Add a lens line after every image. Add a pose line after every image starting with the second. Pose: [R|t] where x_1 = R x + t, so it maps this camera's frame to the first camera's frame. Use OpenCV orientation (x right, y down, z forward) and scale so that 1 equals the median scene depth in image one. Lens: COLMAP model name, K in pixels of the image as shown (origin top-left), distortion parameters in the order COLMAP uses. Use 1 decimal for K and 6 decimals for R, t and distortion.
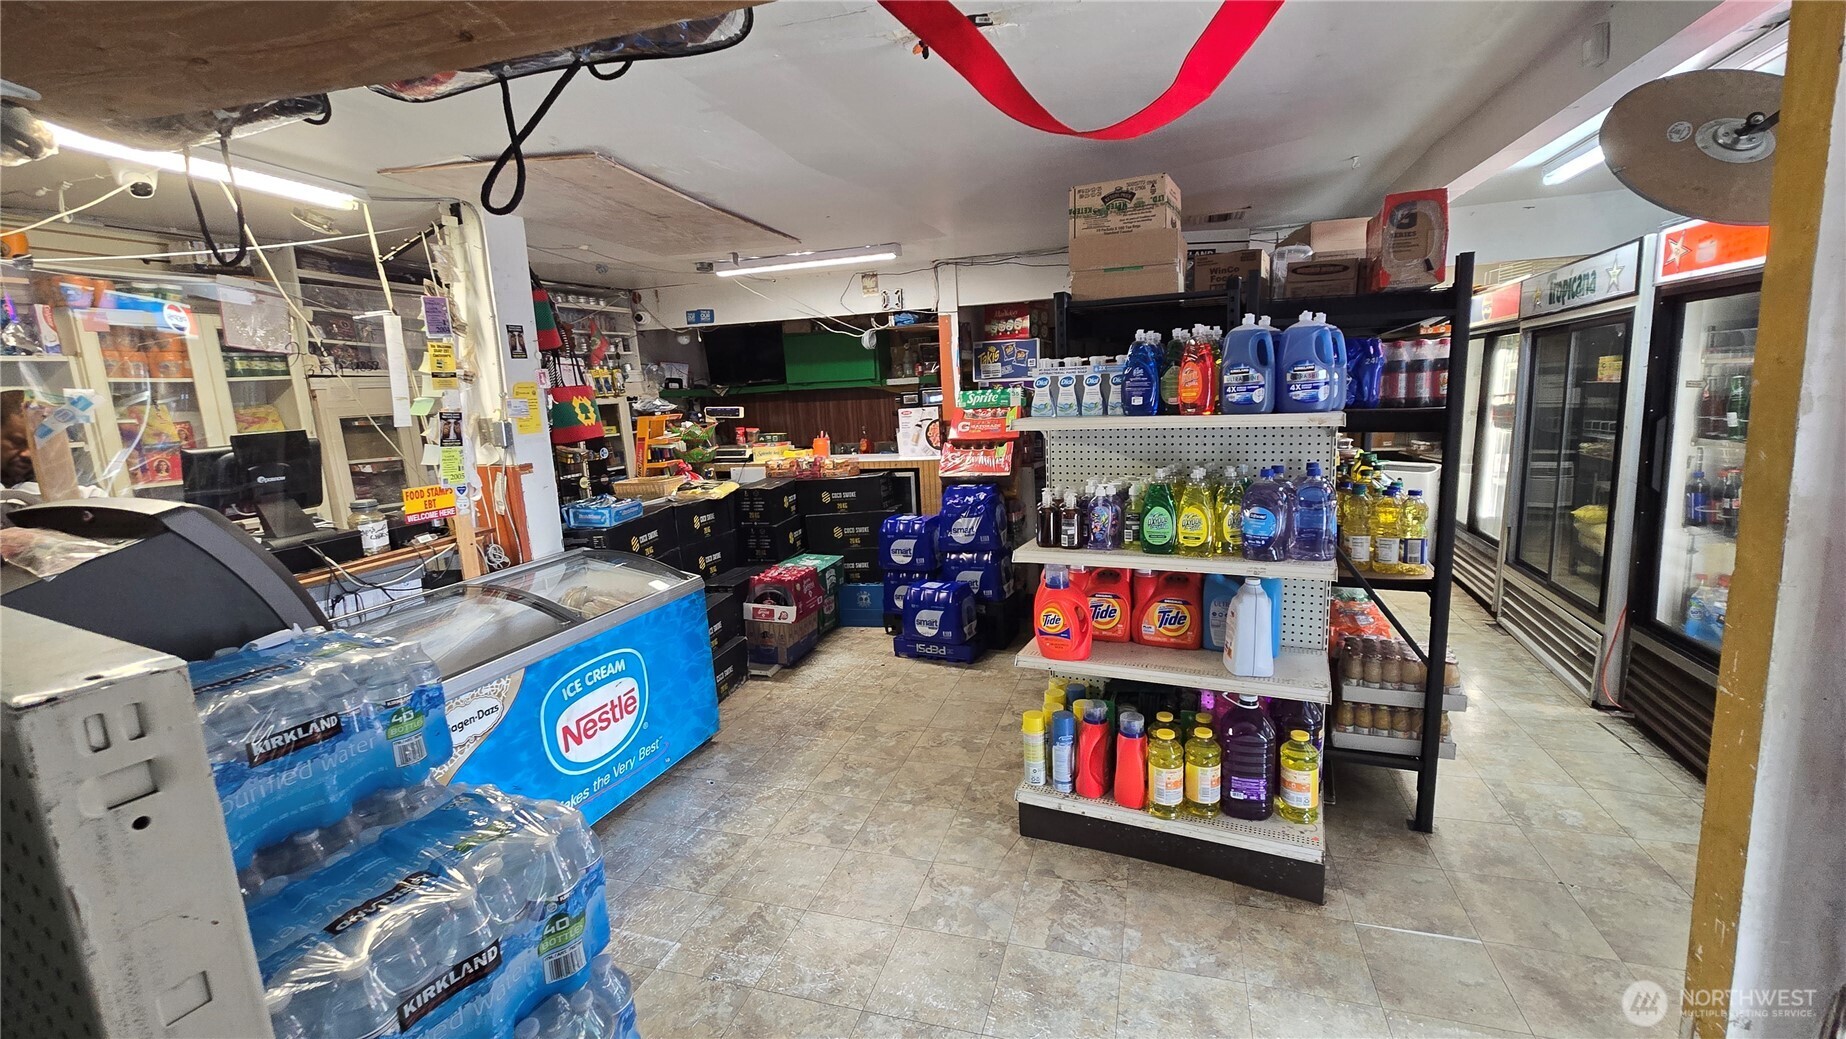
lens RADIAL K [[746.6, 0, 930.1], [0, 746.6, 503.5], [0, 0, 1]] dist [0.000029, 0.000007]
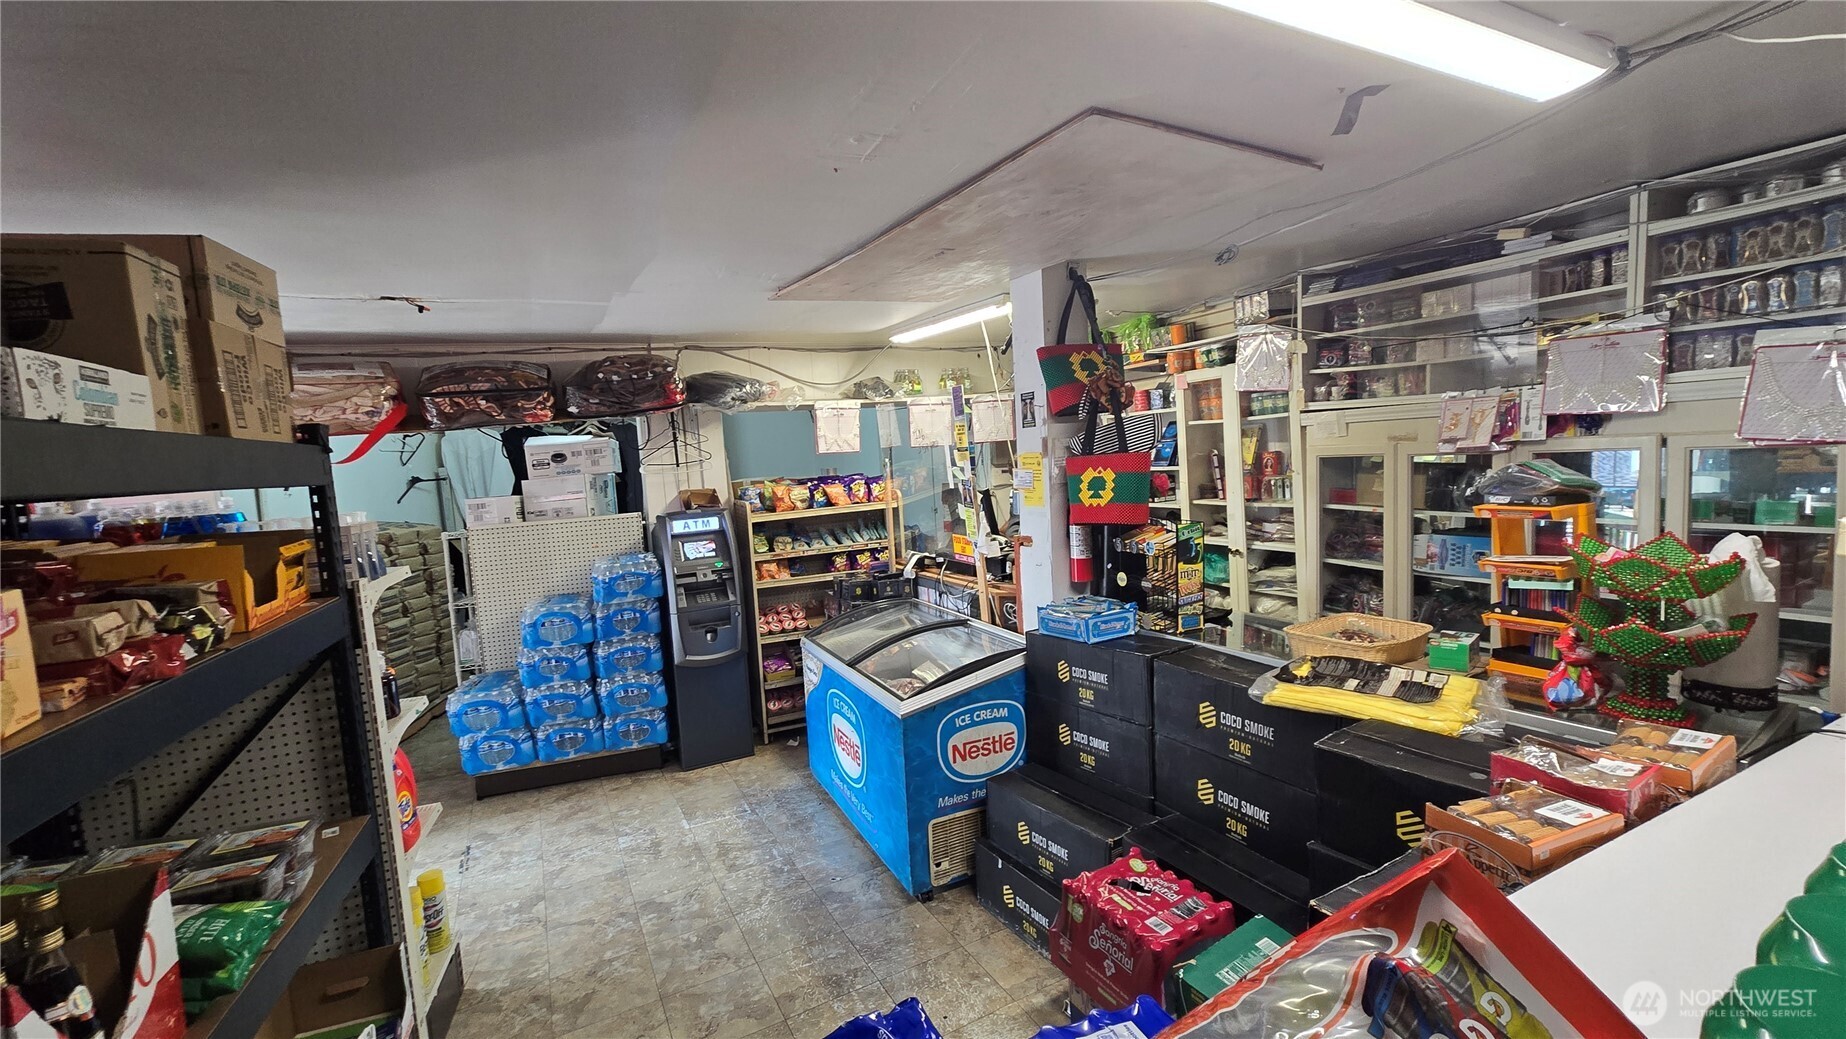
lens RADIAL K [[748.7, 0, 923.0], [0, 748.7, 519.5], [0, 0, 1]] dist [-0.000901, -0.000124]
pose [[-0.693356, 0.161190, -0.702336, 0.177316], [-0.013646, 0.971548, 0.236448, -0.235398], [0.720466, 0.173527, -0.671429, 1.212390]]
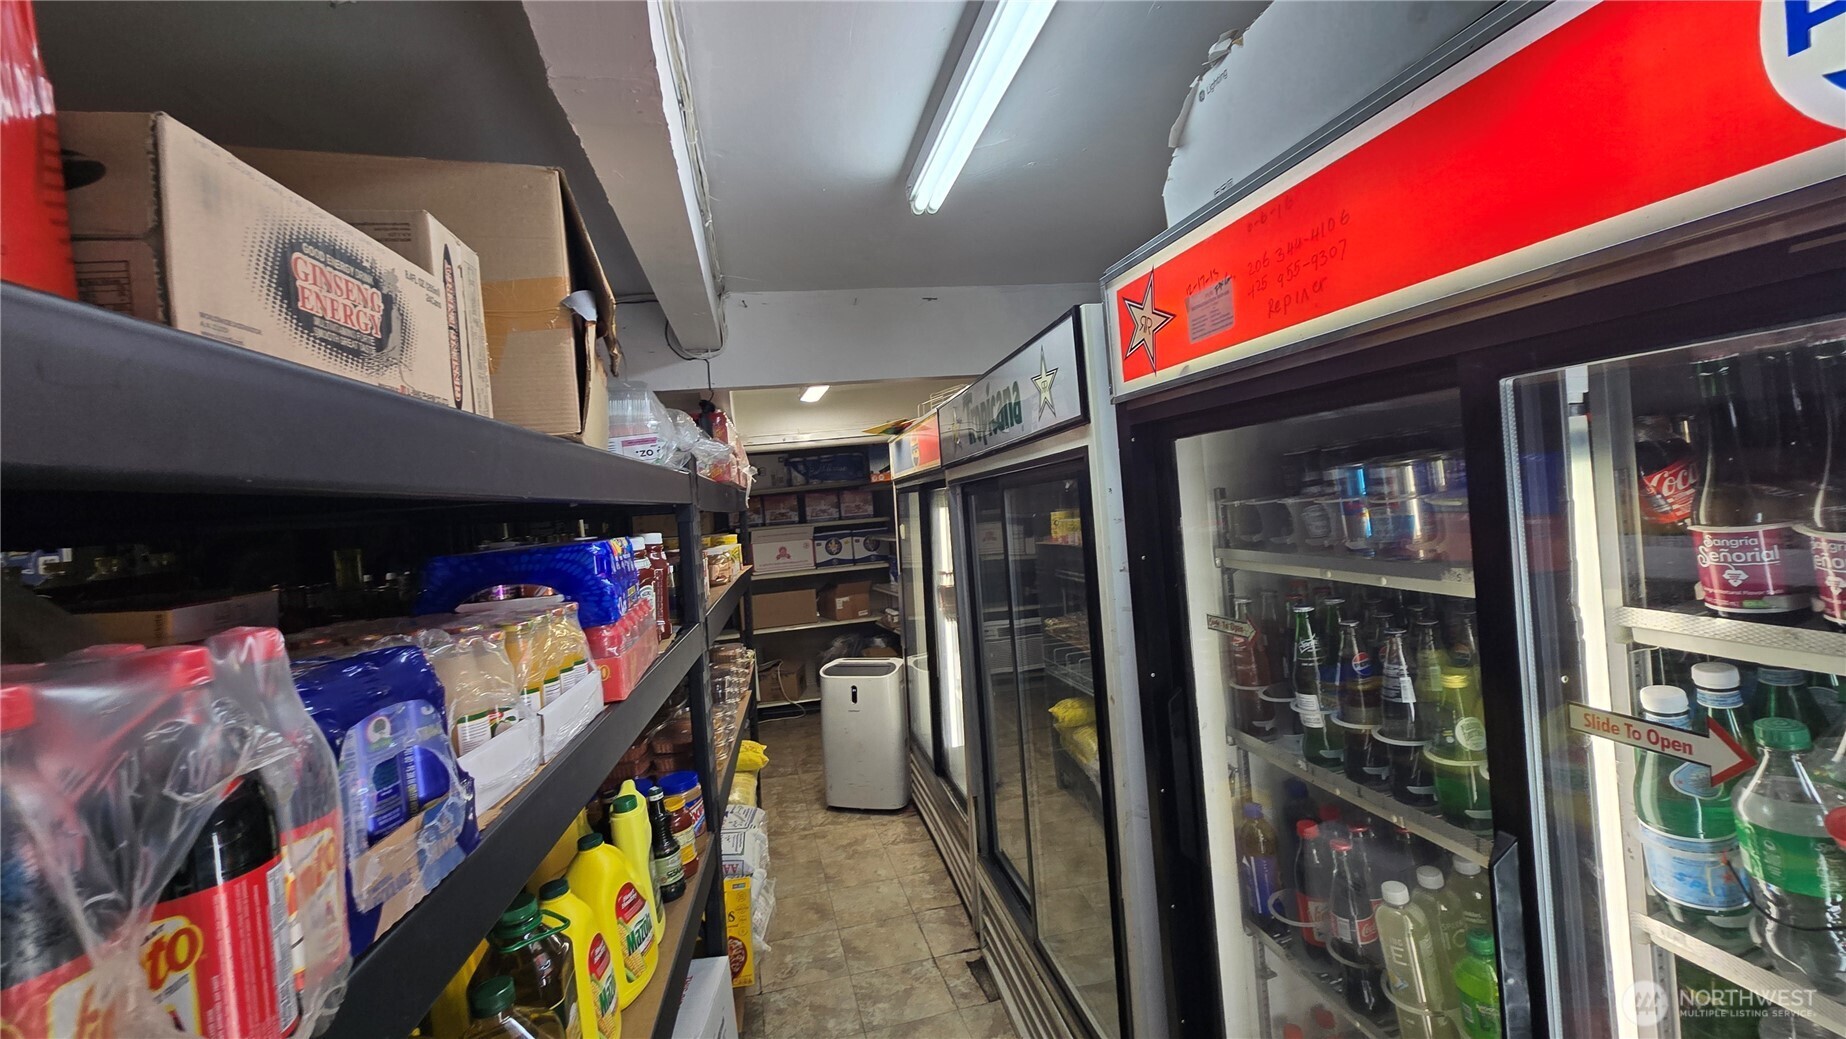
lens RADIAL K [[746.6, 0, 930.1], [0, 746.6, 503.5], [0, 0, 1]] dist [0.000029, 0.000007]
pose [[0.842908, -0.018824, 0.537728, 0.231810], [0.117258, 0.981794, -0.149436, -0.064675], [-0.525126, 0.189014, 0.829769, 0.255327]]
